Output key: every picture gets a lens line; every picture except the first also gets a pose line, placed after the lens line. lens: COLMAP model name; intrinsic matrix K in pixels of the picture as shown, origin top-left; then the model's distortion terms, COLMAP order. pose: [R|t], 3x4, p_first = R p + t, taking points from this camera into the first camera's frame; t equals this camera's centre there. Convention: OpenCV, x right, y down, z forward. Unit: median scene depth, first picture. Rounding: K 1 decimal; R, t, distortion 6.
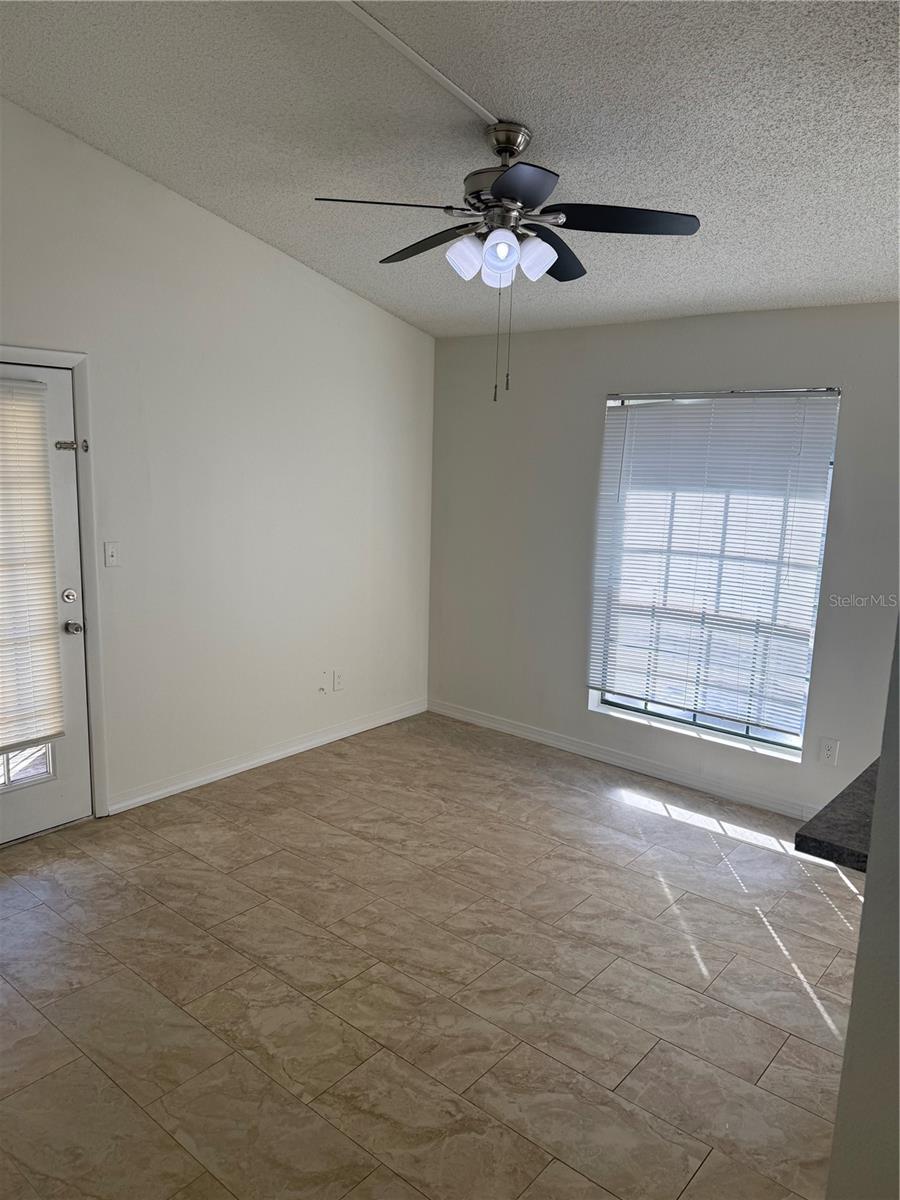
lens RADIAL K [[846.2, 0, 455.2], [0, 846.2, 606.0], [0, 0, 1]] dist [0.047477, -0.036920]
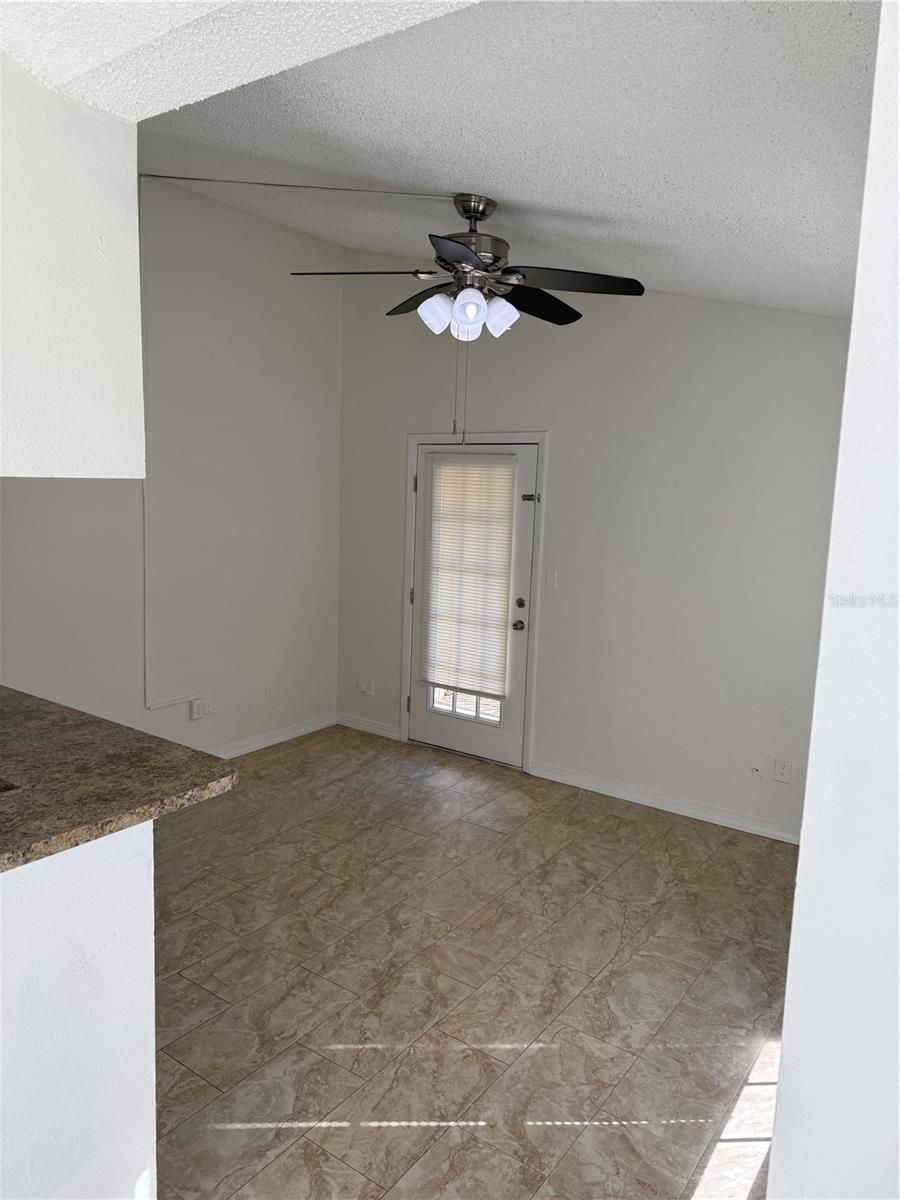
lens RADIAL K [[846.2, 0, 457.7], [0, 846.2, 594.5], [0, 0, 1]] dist [0.047477, -0.036920]
pose [[0.103198, 0.114712, -0.988024, 0.952565], [-0.225227, 0.970222, 0.089120, -0.131393], [0.968826, 0.213332, 0.125961, 0.746336]]
